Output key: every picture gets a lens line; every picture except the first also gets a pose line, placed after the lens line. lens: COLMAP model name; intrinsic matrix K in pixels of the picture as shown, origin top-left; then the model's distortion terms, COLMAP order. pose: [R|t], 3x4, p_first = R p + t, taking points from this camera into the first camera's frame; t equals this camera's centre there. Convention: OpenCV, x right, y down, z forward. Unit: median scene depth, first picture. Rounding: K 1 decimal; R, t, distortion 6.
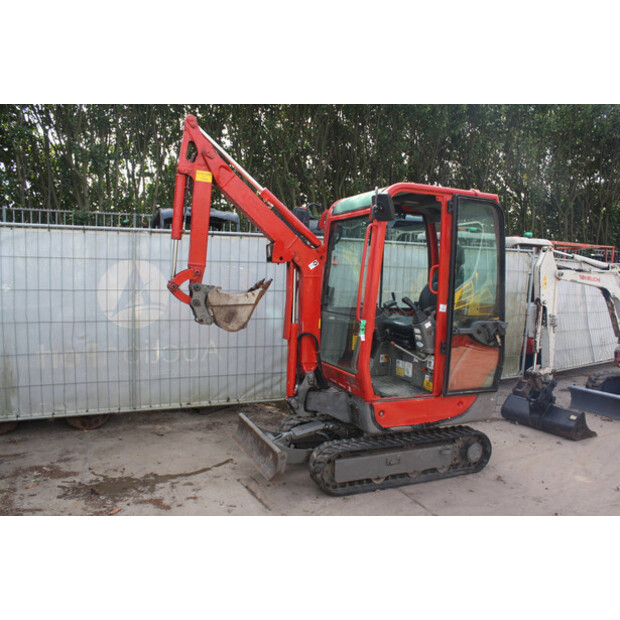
lens RADIAL K [[519.4, 0, 311.8], [0, 519.4, 324.5], [0, 0, 1]] dist [-0.146209, 0.107948]
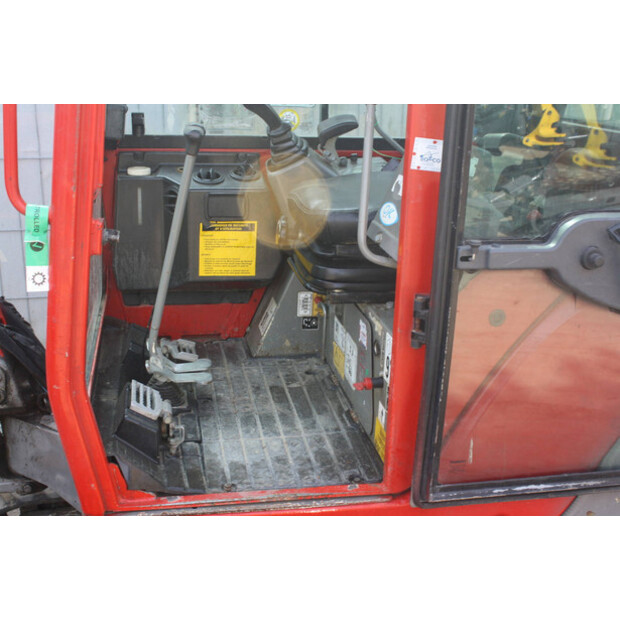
lens RADIAL K [[823.8, 0, 311.5], [0, 823.8, 307.5], [0, 0, 1]] dist [-0.072389, 0.000000]
pose [[0.981296, 0.056464, -0.184035, 0.258151], [-0.019648, 0.980400, 0.196035, -0.033696], [0.191497, -0.188753, 0.963172, 0.582065]]
